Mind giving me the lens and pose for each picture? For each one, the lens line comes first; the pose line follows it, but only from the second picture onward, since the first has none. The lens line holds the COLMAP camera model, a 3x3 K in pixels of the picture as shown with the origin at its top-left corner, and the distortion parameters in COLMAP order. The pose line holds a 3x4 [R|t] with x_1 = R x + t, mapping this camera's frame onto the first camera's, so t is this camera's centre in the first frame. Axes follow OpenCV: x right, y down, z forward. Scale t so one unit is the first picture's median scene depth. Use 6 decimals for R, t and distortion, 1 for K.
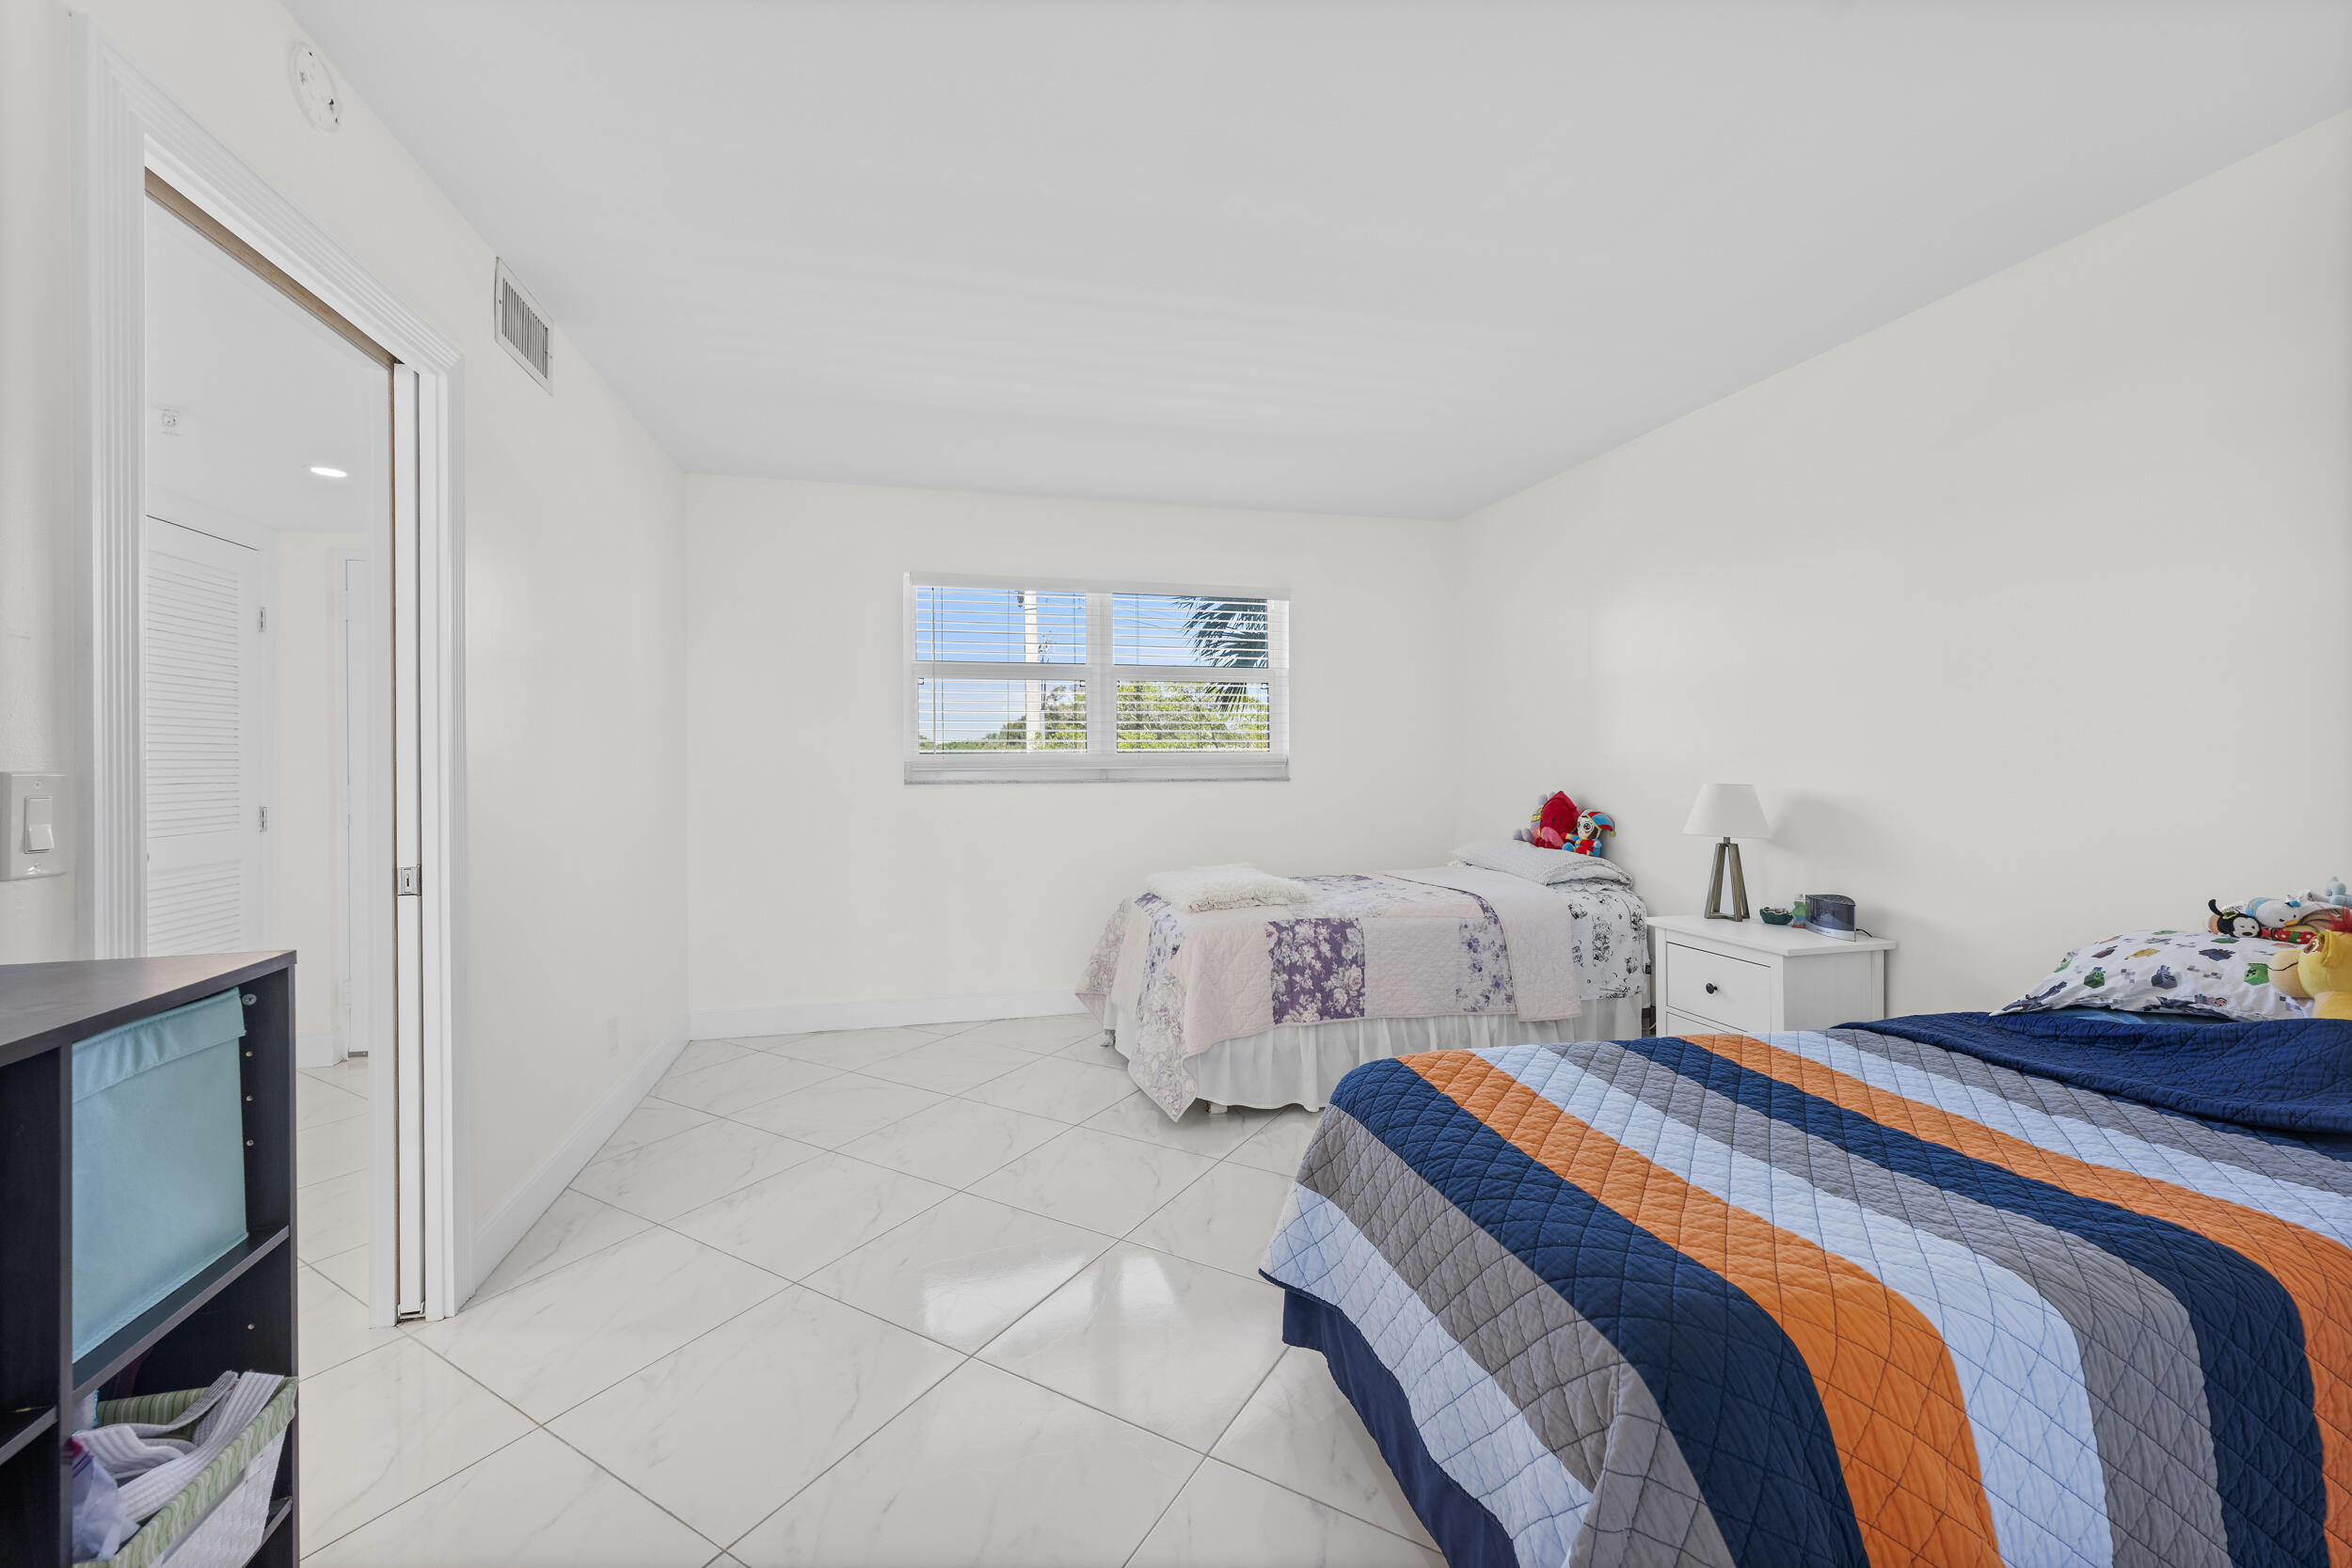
lens RADIAL K [[931.8, 0, 1176.0], [0, 931.8, 784.0], [0, 0, 1]] dist [0.000180, -0.000016]
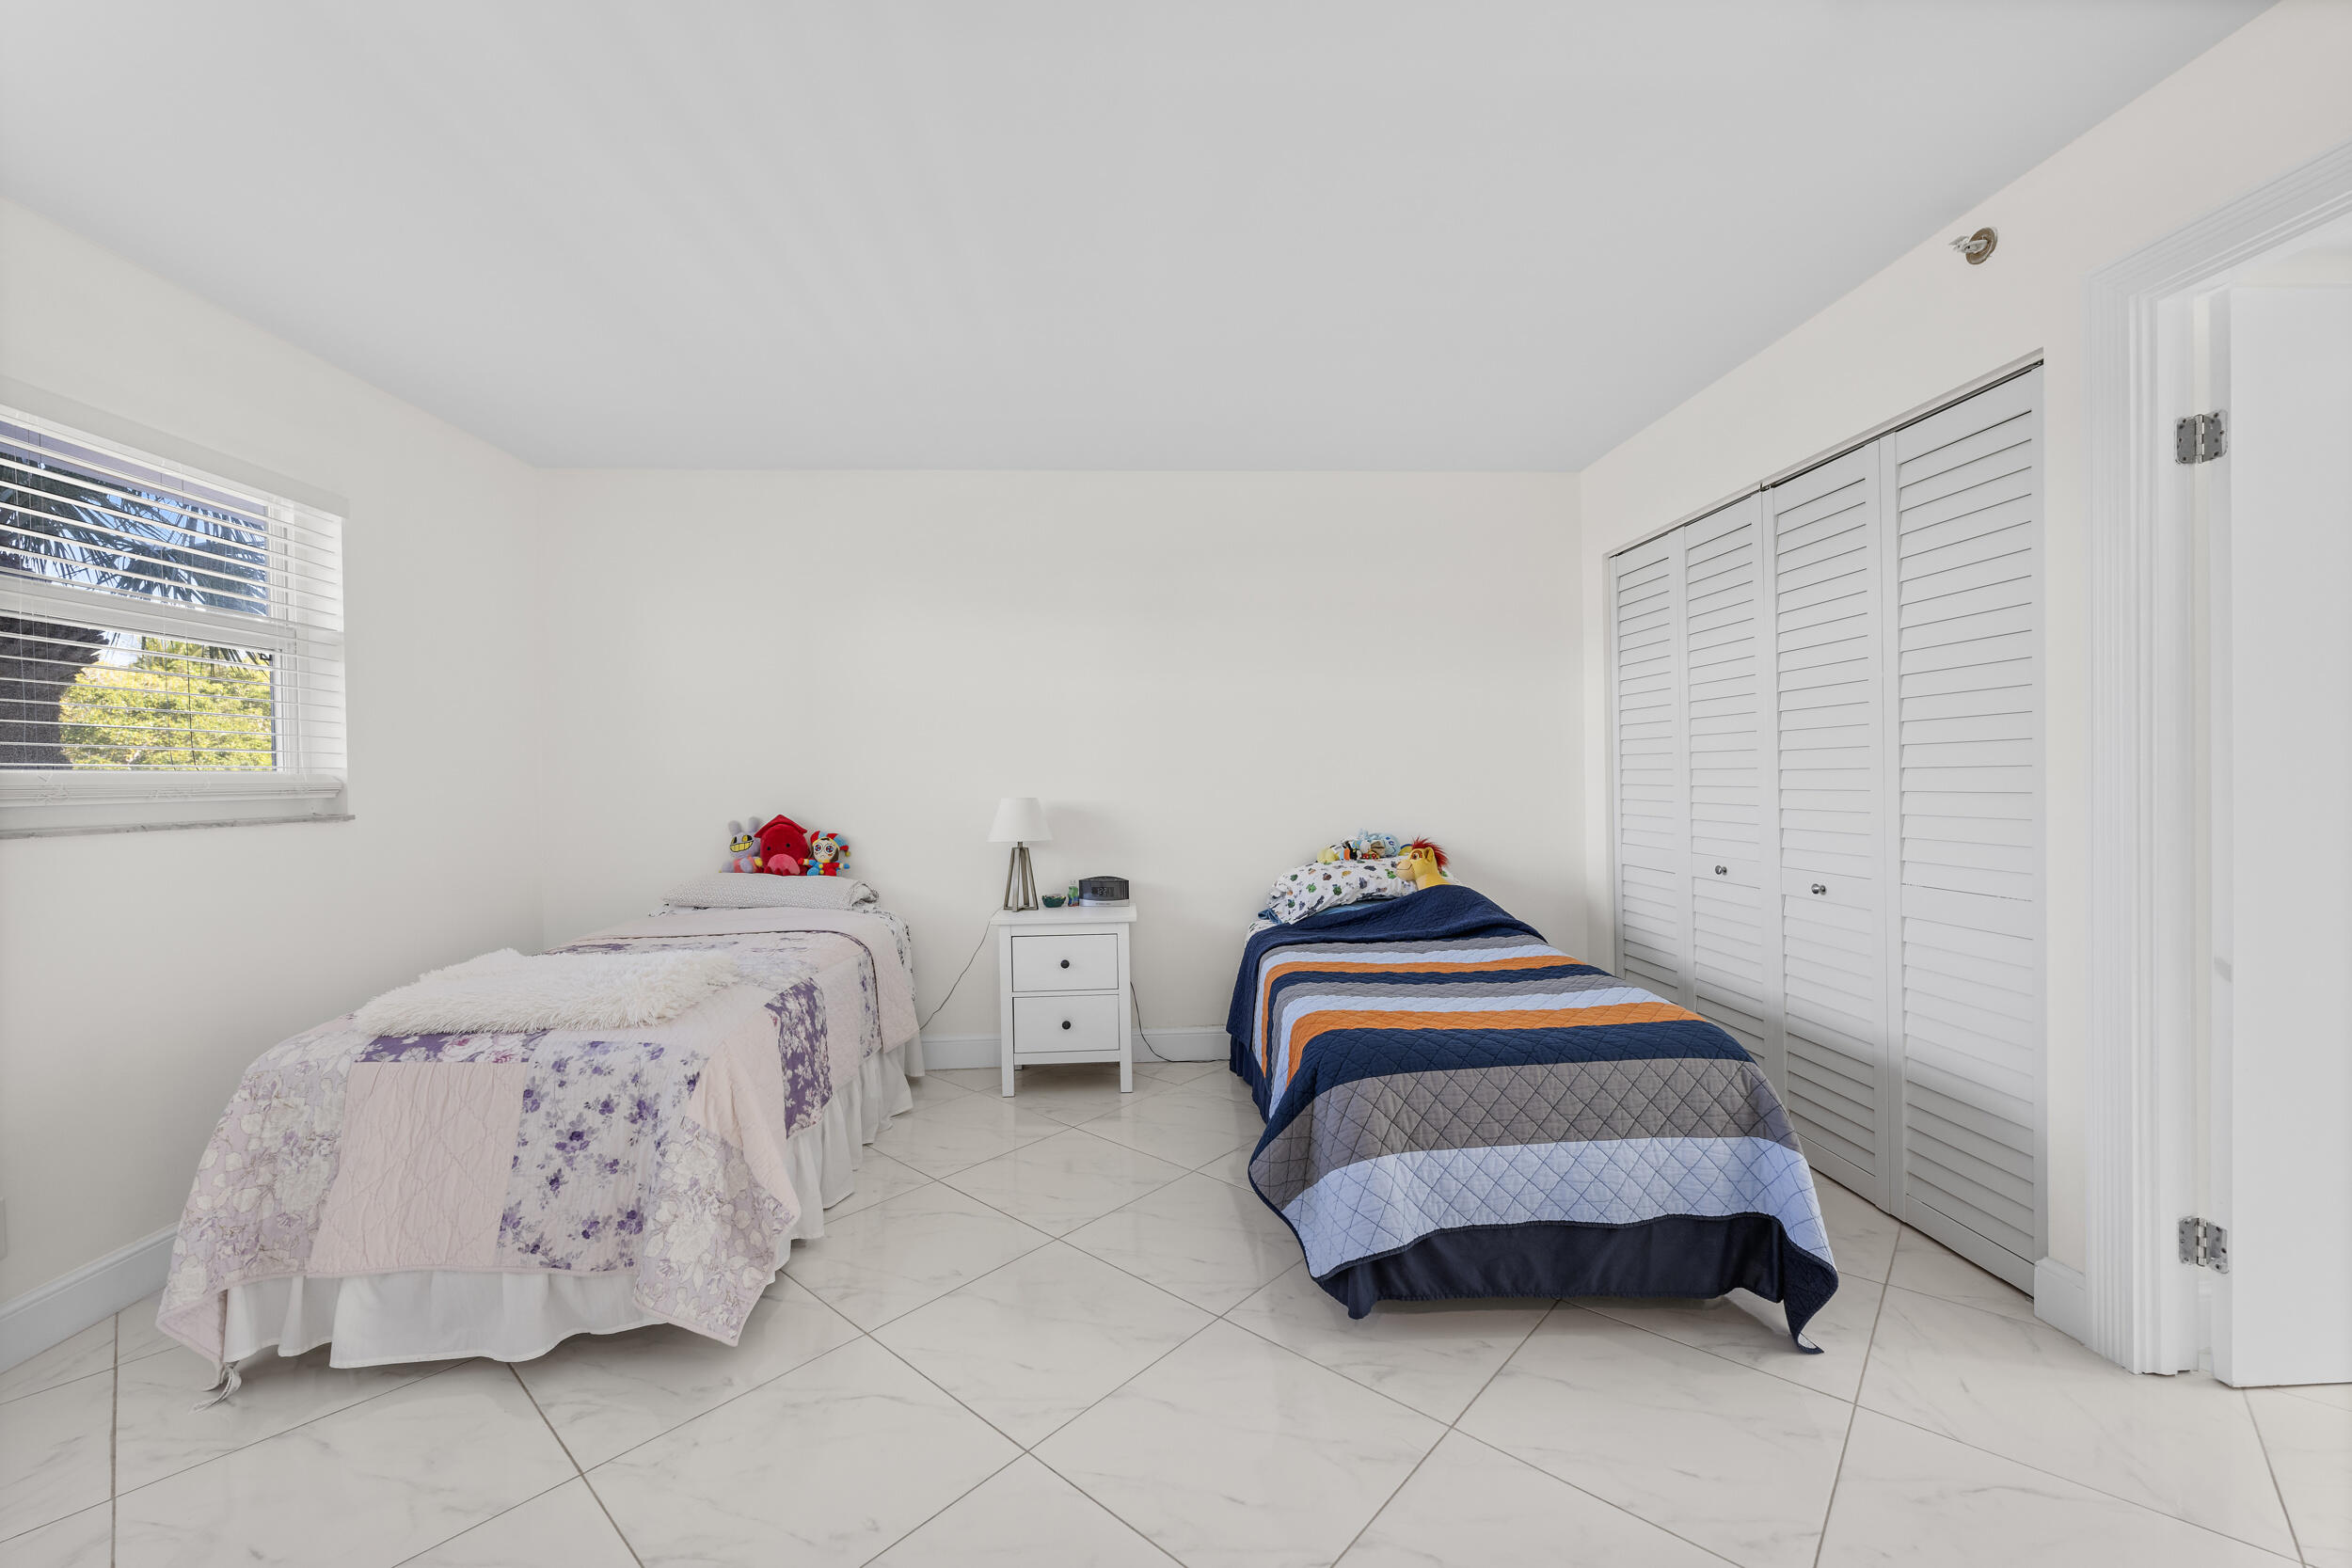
lens RADIAL K [[931.8, 0, 1176.0], [0, 931.8, 784.0], [0, 0, 1]] dist [0.000180, -0.000016]
pose [[0.217162, -0.004541, 0.976125, -0.505415], [0.040044, 0.999189, -0.004261, -0.004256], [-0.975314, 0.040013, 0.217167, 0.508040]]
